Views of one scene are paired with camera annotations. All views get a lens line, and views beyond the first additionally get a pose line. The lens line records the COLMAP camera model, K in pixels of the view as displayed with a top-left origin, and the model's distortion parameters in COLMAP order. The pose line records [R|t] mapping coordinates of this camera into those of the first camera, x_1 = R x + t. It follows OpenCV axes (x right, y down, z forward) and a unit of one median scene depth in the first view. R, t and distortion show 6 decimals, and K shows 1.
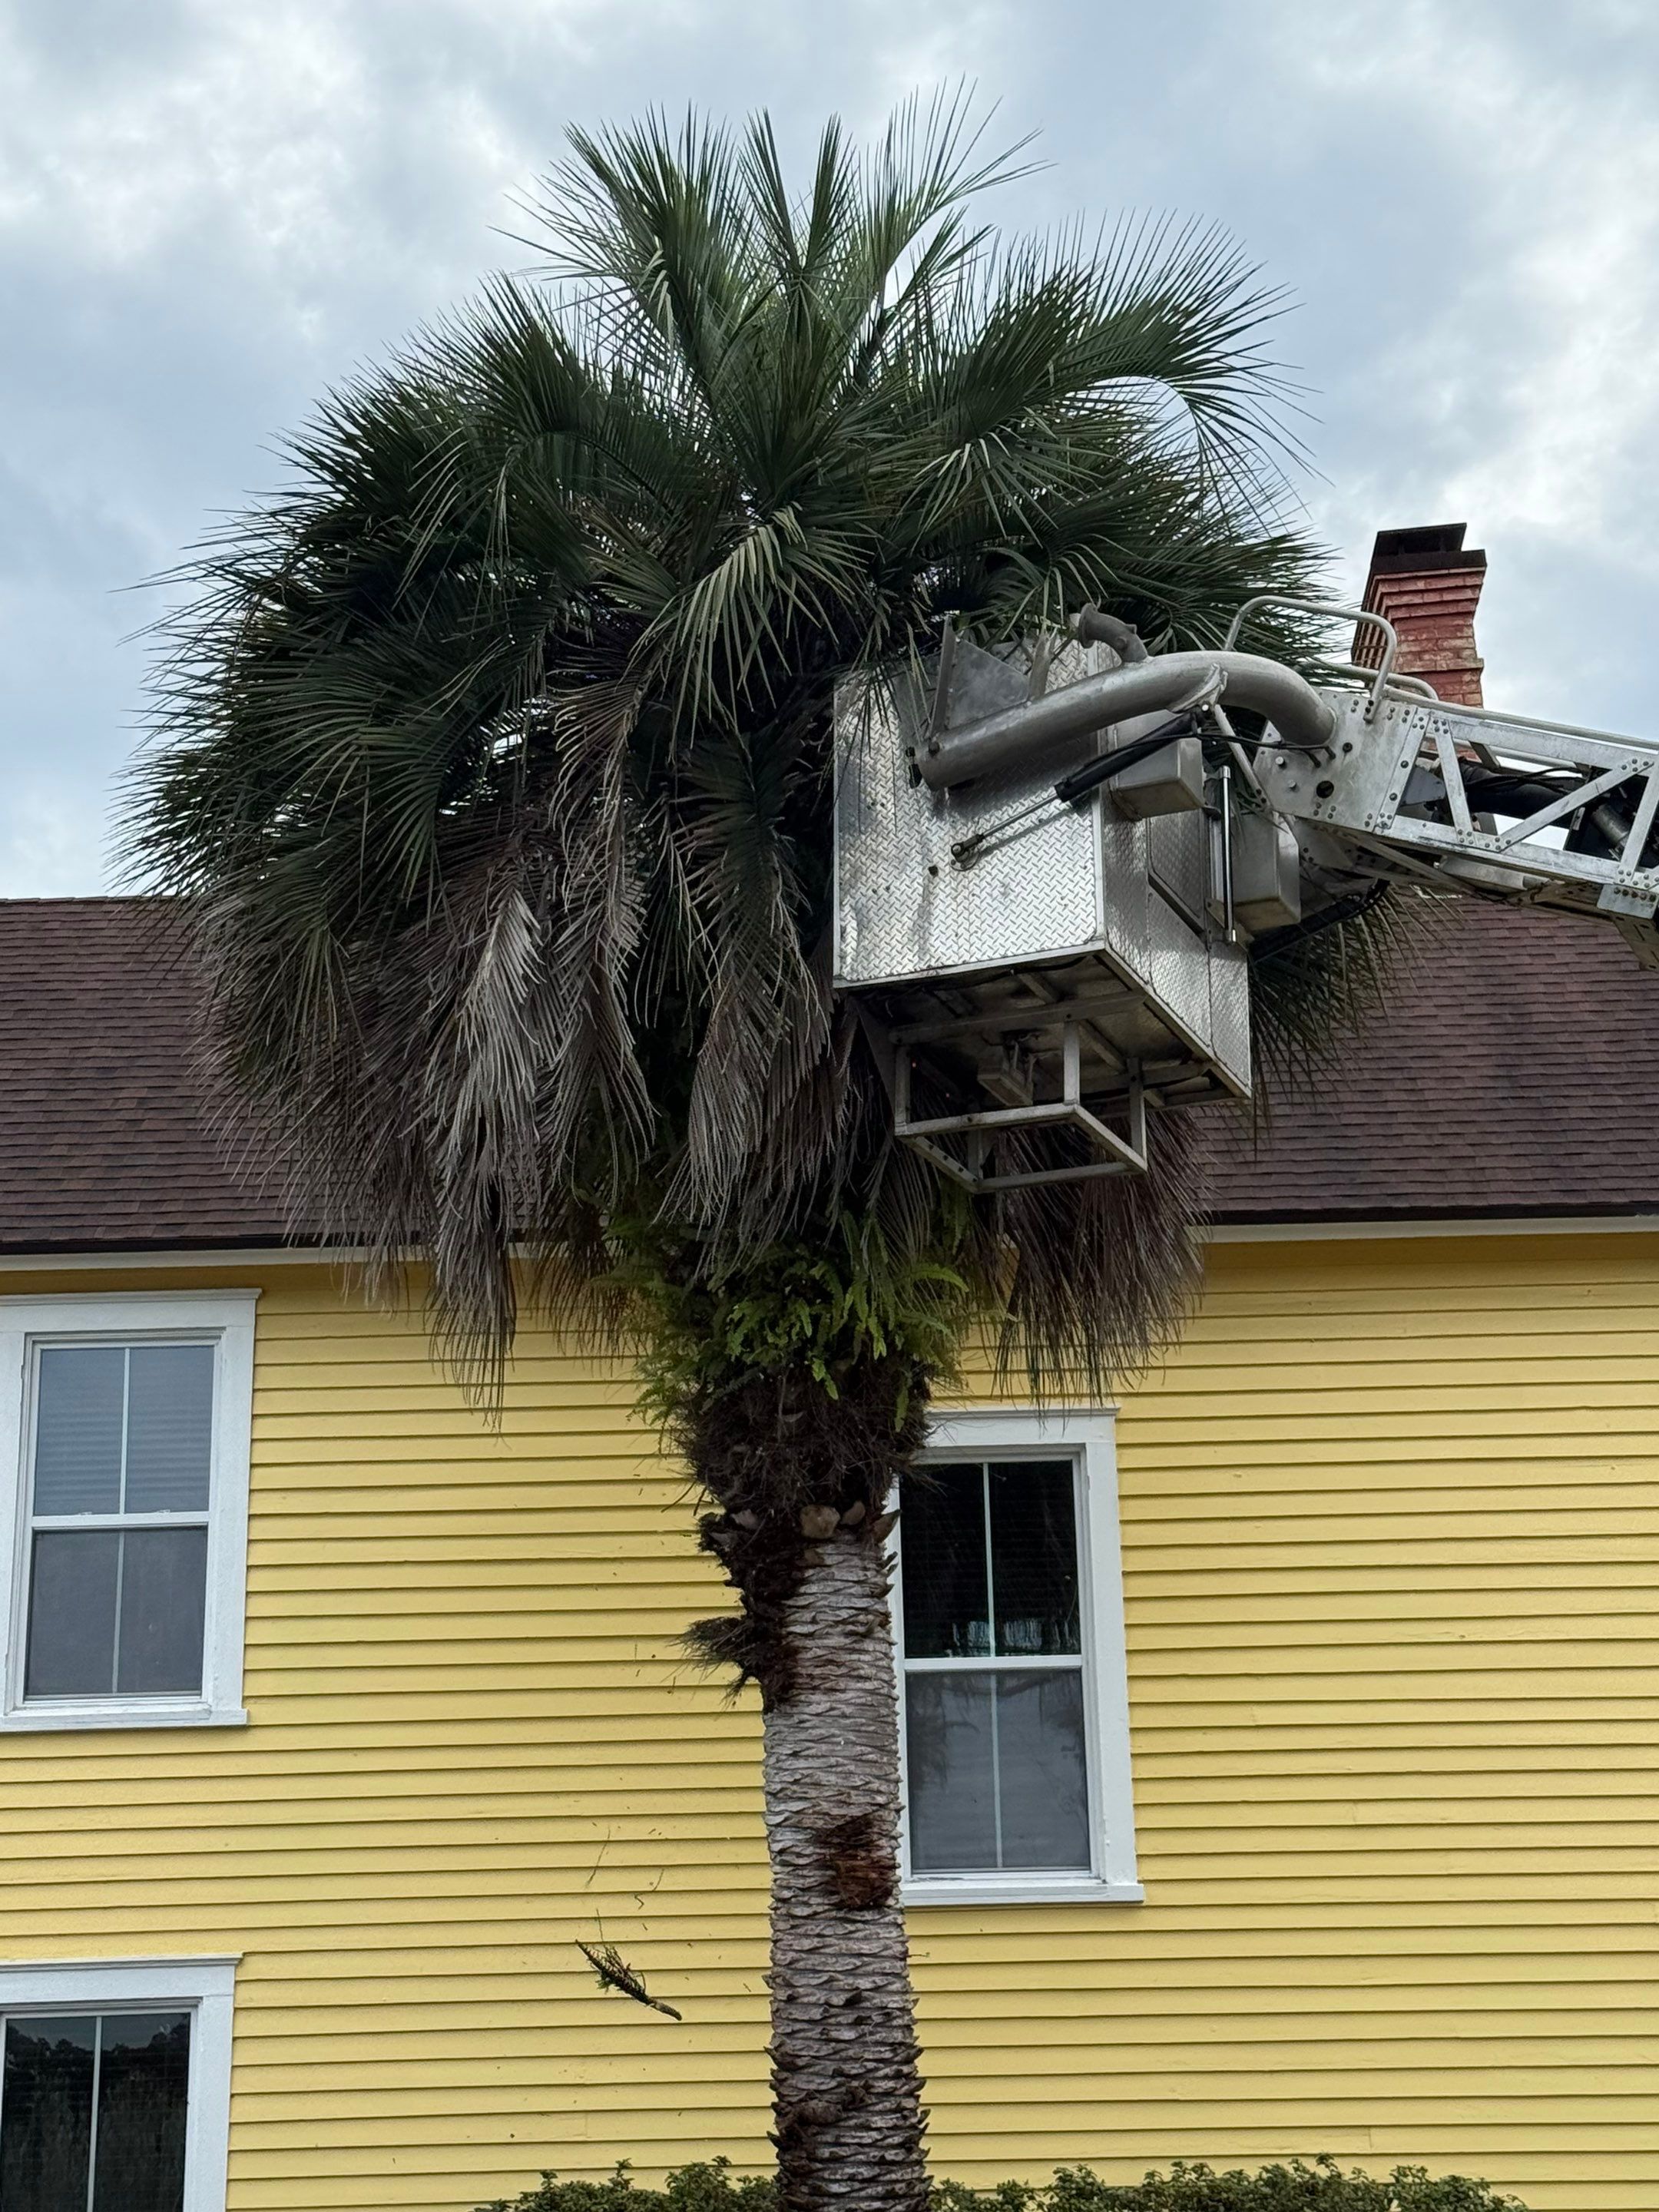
lens RADIAL K [[3955.0, 0, 814.0], [0, 3955.0, 1109.8], [0, 0, 1]] dist [0.100400, 0.164808]
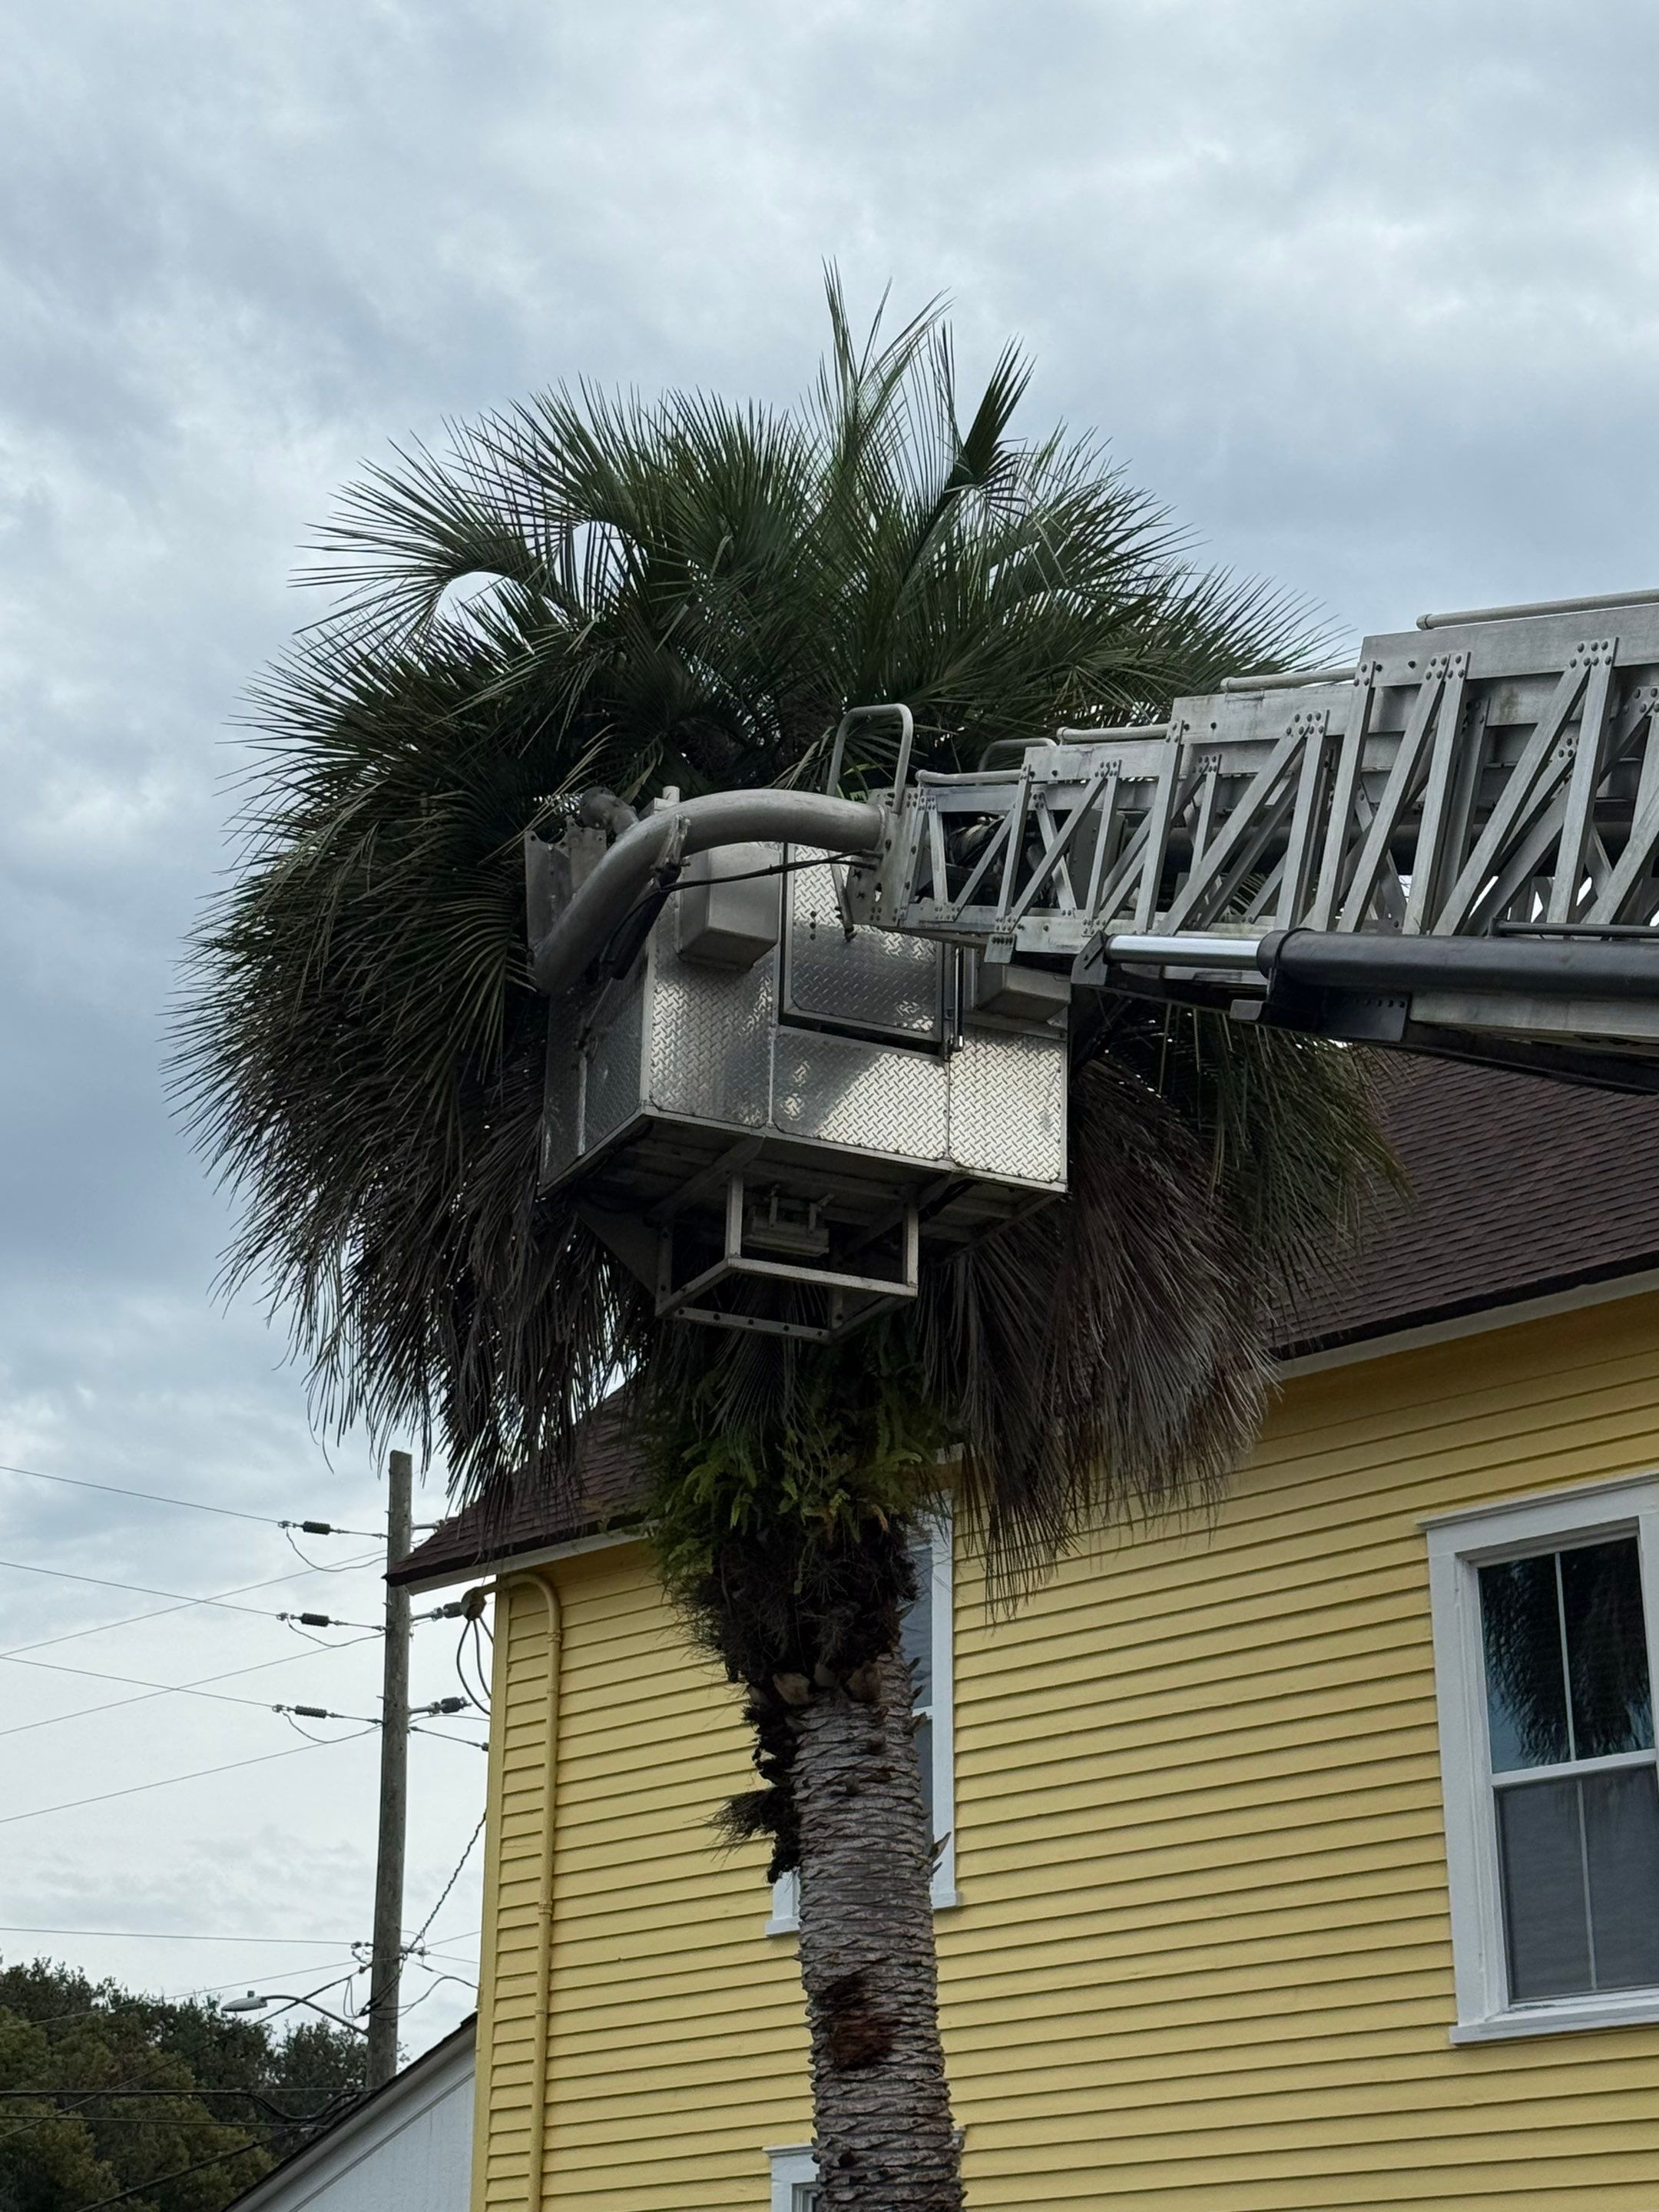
lens RADIAL K [[3955.0, 0, 814.0], [0, 3955.0, 1109.8], [0, 0, 1]] dist [0.100400, 0.164808]
pose [[0.740713, -0.220391, -0.634643, 0.694041], [0.197453, 0.974355, -0.107909, 0.070812], [0.642150, -0.045383, 0.765234, 0.230661]]
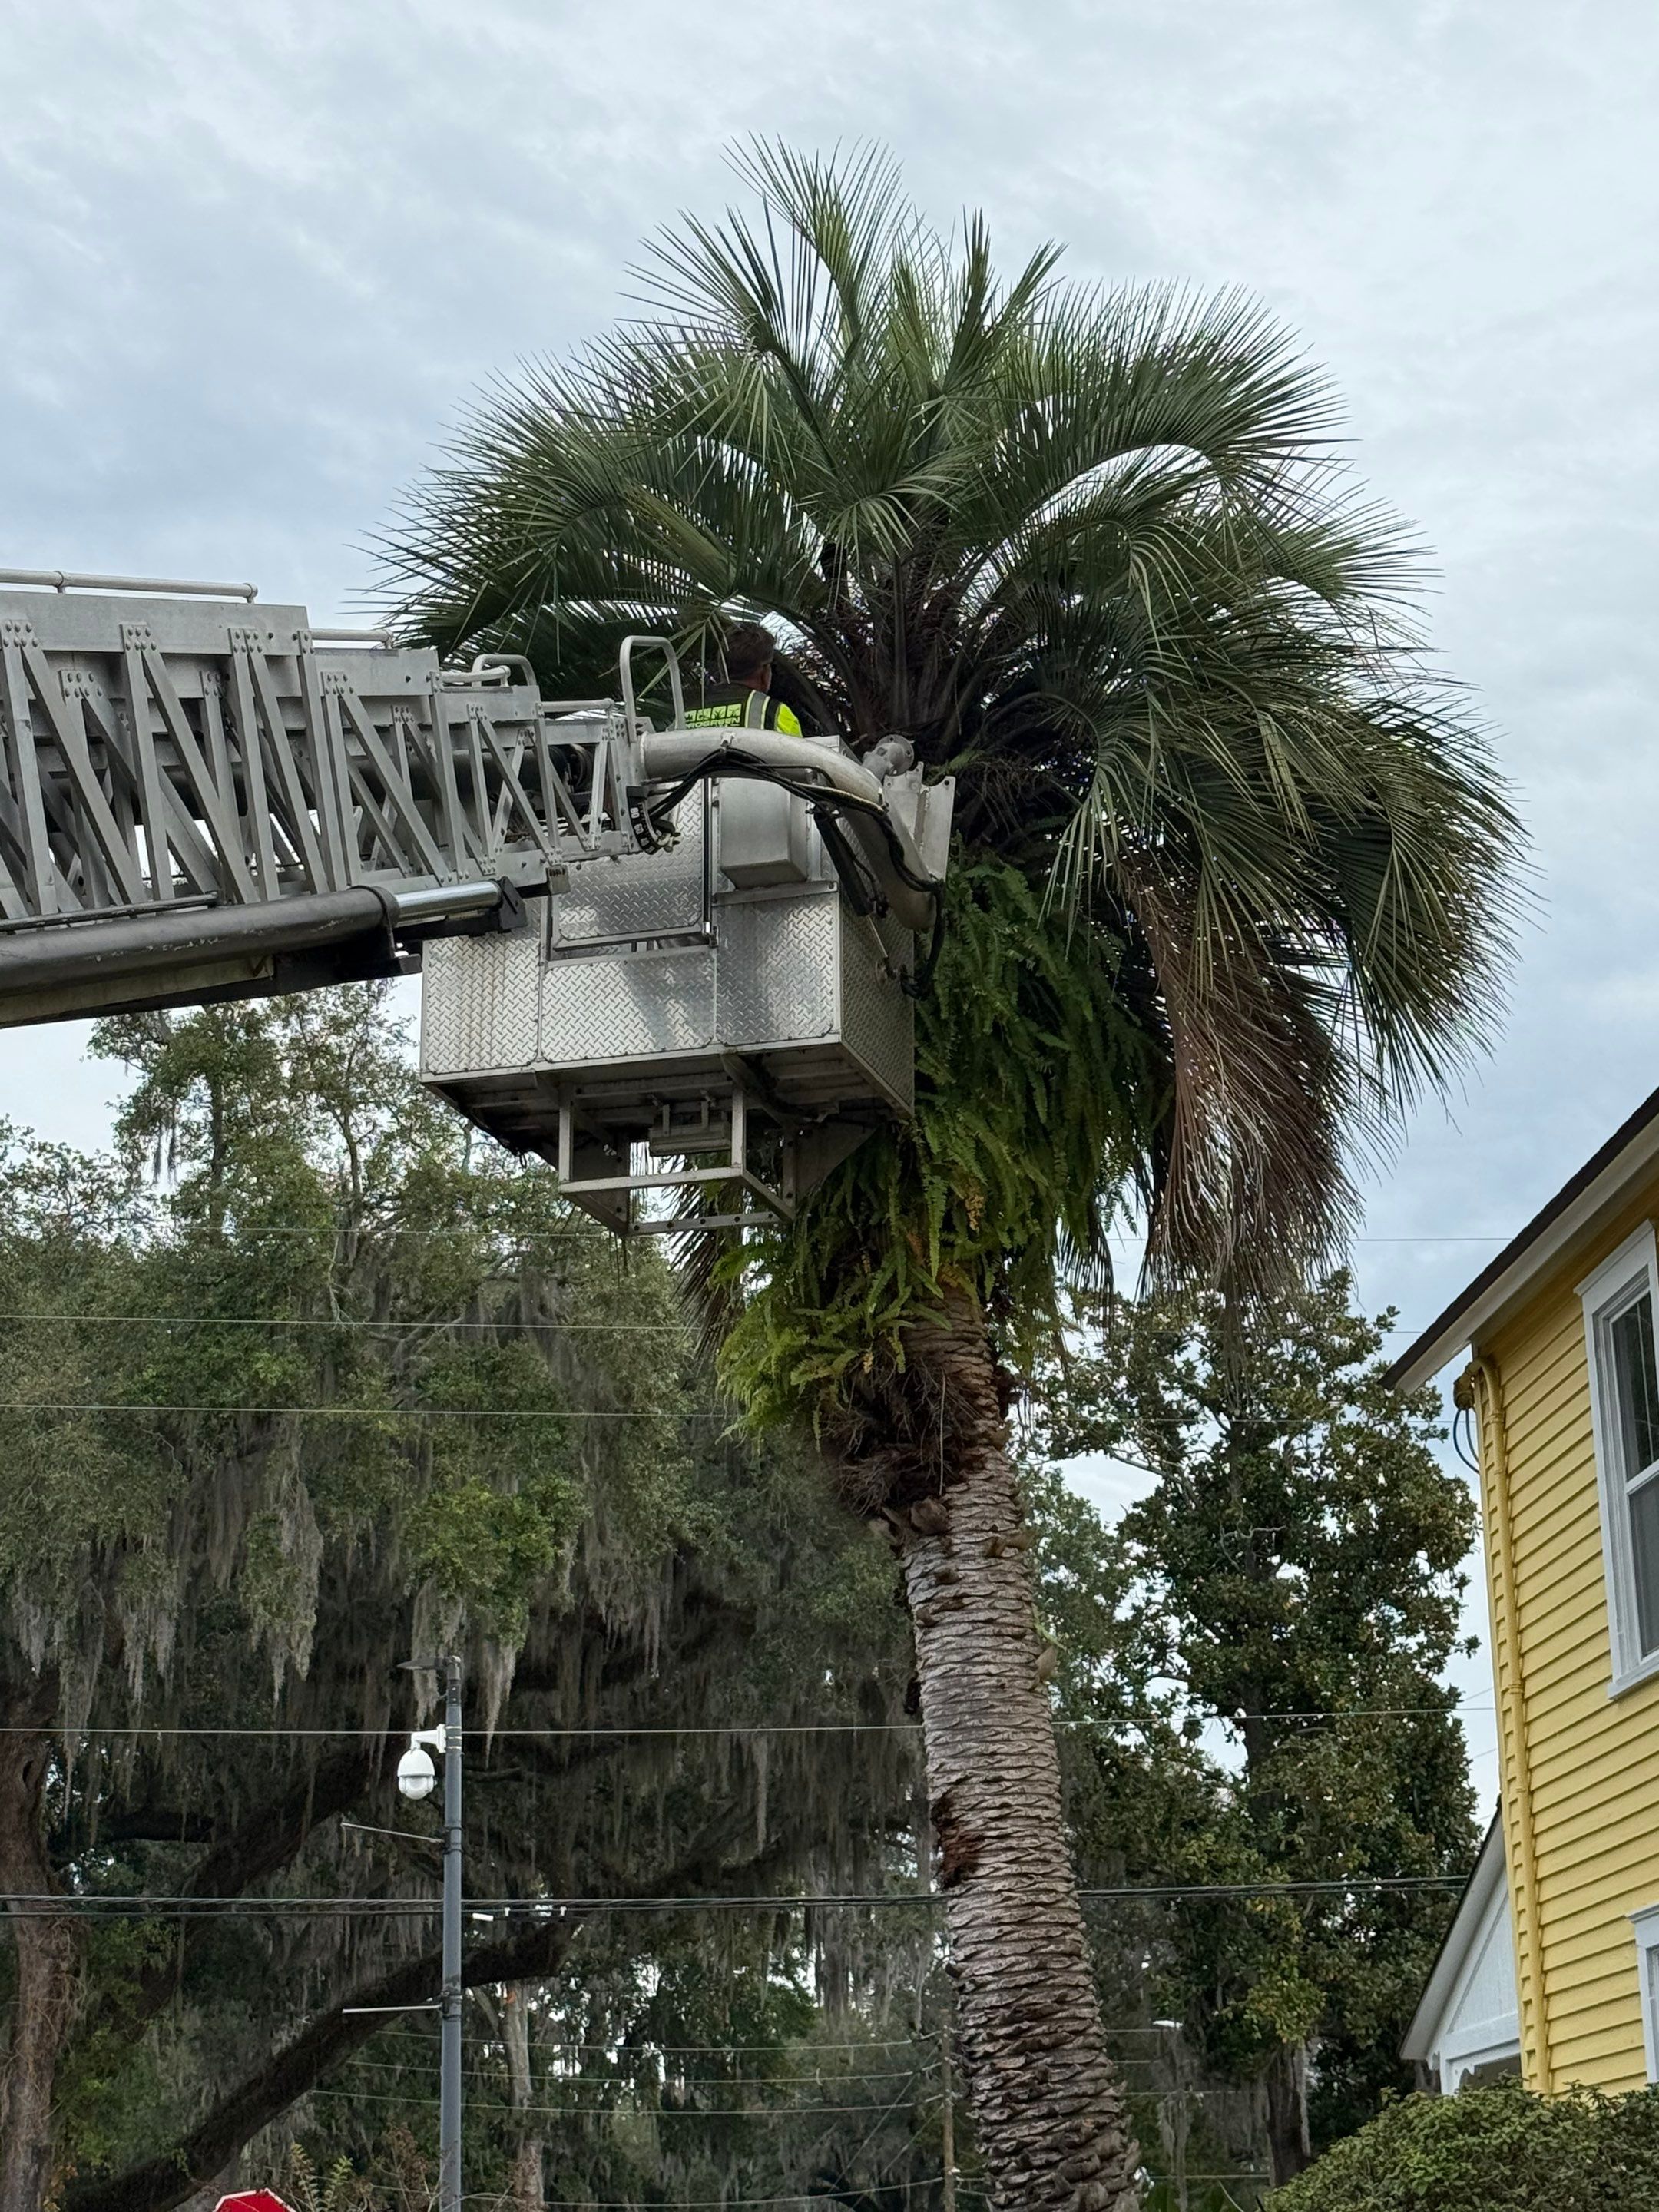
lens RADIAL K [[3856.7, 0, 752.2], [0, 3856.7, 1174.9], [0, 0, 1]] dist [0.168069, -0.167285]
pose [[0.090214, -0.271620, -0.958167, 1.033161], [0.326784, 0.916898, -0.229154, 0.245289], [0.940784, -0.292440, 0.171478, 0.824402]]
